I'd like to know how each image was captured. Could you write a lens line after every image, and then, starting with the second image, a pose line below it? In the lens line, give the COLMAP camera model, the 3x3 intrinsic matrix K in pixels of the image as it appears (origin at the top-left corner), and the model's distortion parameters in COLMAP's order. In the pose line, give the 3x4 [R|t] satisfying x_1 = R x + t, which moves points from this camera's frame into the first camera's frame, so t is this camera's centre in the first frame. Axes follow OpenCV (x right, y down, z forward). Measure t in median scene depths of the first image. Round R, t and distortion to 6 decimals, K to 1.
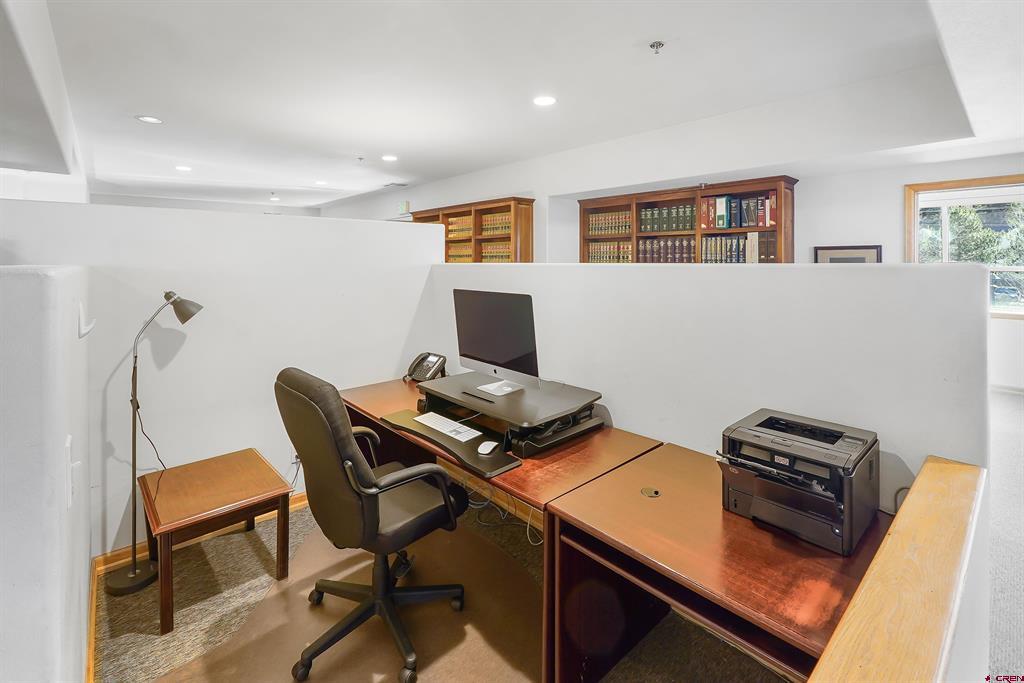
lens RADIAL K [[462.2, 0, 499.3], [0, 462.2, 258.7], [0, 0, 1]] dist [-0.015802, 0.004211]
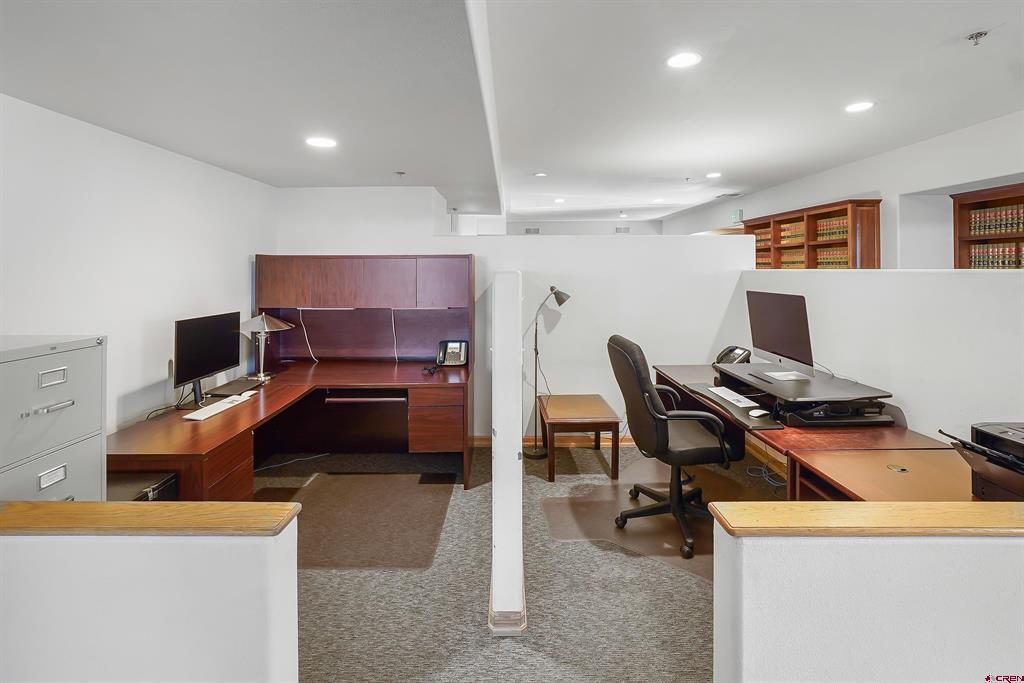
lens RADIAL K [[462.2, 0, 513.0], [0, 462.2, 267.4], [0, 0, 1]] dist [-0.015802, 0.004211]
pose [[0.761653, -0.001952, -0.647982, 0.236607], [0.004165, 0.999990, 0.001882, 0.001118], [0.647972, -0.004132, 0.761653, -0.340163]]
